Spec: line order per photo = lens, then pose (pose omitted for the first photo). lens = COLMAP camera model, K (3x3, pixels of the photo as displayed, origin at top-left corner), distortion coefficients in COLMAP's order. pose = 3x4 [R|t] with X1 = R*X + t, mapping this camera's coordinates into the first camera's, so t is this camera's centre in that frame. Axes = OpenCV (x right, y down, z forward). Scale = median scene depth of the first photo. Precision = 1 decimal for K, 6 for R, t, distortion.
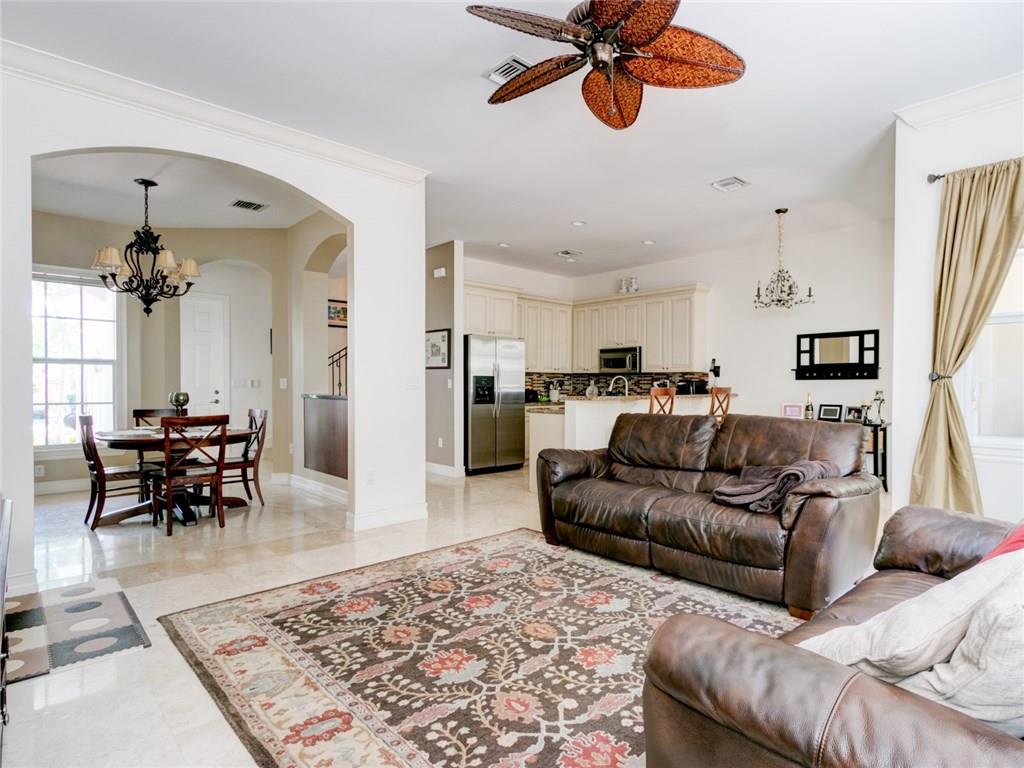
lens RADIAL K [[555.0, 0, 553.4], [0, 555.0, 386.9], [0, 0, 1]] dist [0.001849, 0.000674]
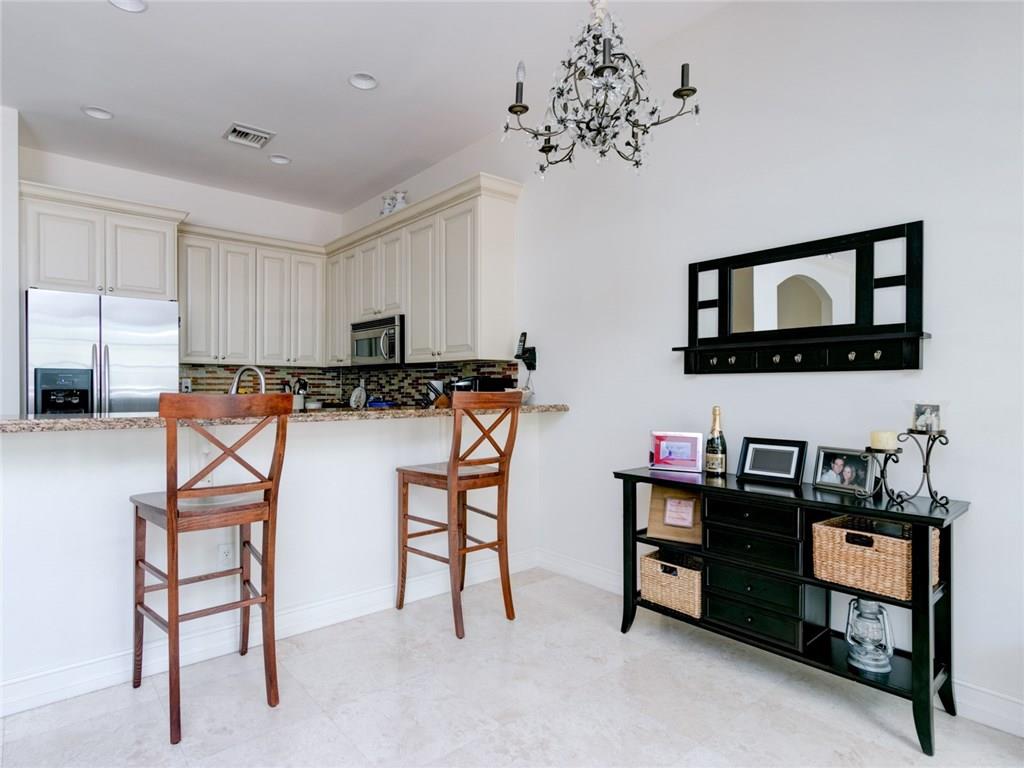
lens RADIAL K [[531.4, 0, 445.7], [0, 531.4, 386.1], [0, 0, 1]] dist [0.001609, -0.000120]
pose [[0.990345, 0.001207, -0.138620, 0.702707], [-0.001893, 0.999987, -0.004814, -0.003404], [0.138613, 0.005030, 0.990334, 1.306917]]
